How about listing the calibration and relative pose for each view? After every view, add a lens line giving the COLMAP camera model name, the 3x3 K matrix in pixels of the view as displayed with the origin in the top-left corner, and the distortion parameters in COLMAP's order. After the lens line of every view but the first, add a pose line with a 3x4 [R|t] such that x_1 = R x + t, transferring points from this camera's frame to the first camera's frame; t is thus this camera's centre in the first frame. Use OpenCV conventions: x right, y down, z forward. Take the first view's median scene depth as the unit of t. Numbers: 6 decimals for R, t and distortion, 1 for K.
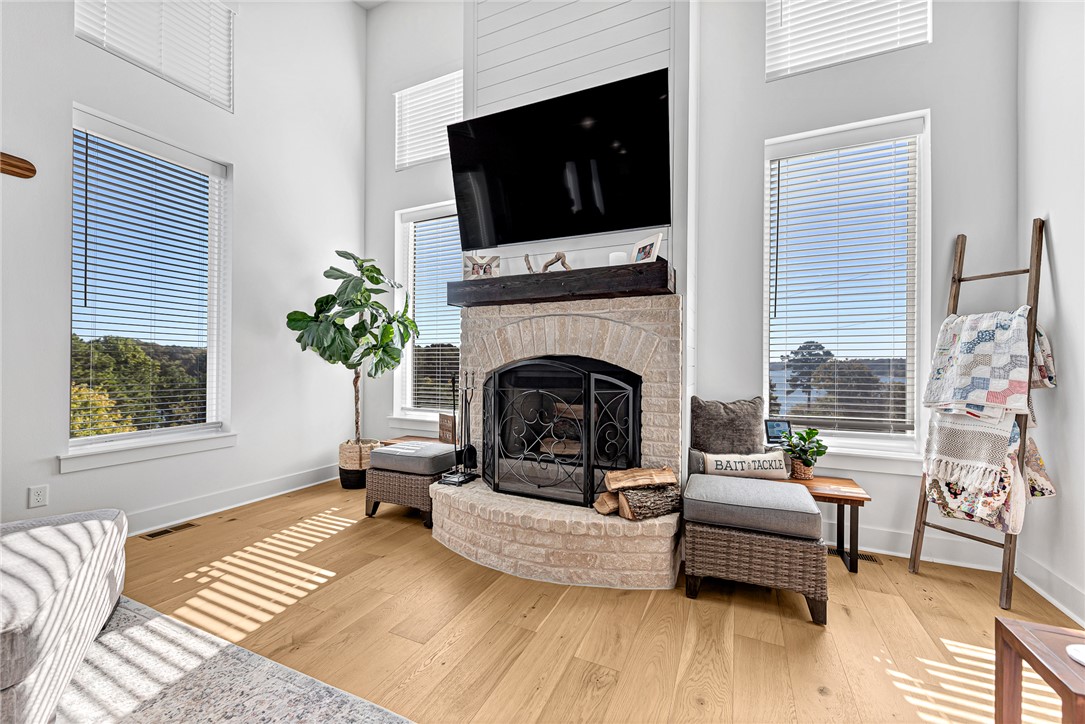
lens RADIAL K [[429.4, 0, 542.2], [0, 429.4, 358.2], [0, 0, 1]] dist [0.012847, -0.004058]
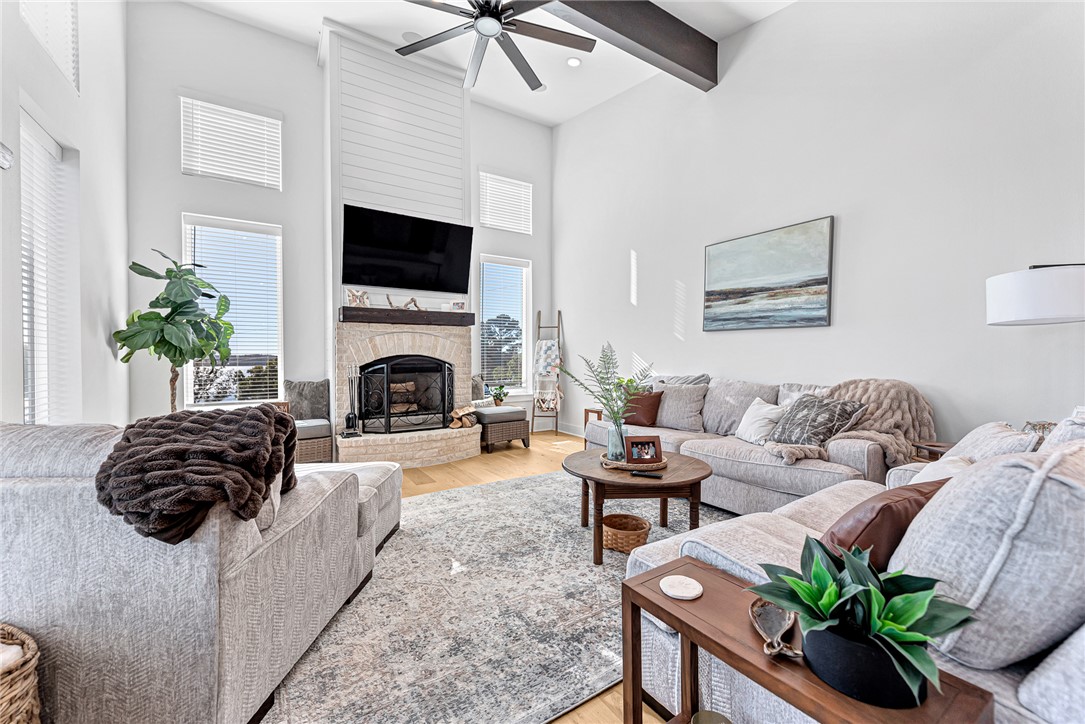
lens RADIAL K [[429.4, 0, 542.3], [0, 429.4, 360.5], [0, 0, 1]] dist [0.012847, -0.004058]
pose [[0.543739, -0.014585, 0.839128, -1.401256], [-0.000677, 0.999841, 0.017816, -0.018506], [-0.839254, -0.010255, 0.543642, -0.527939]]
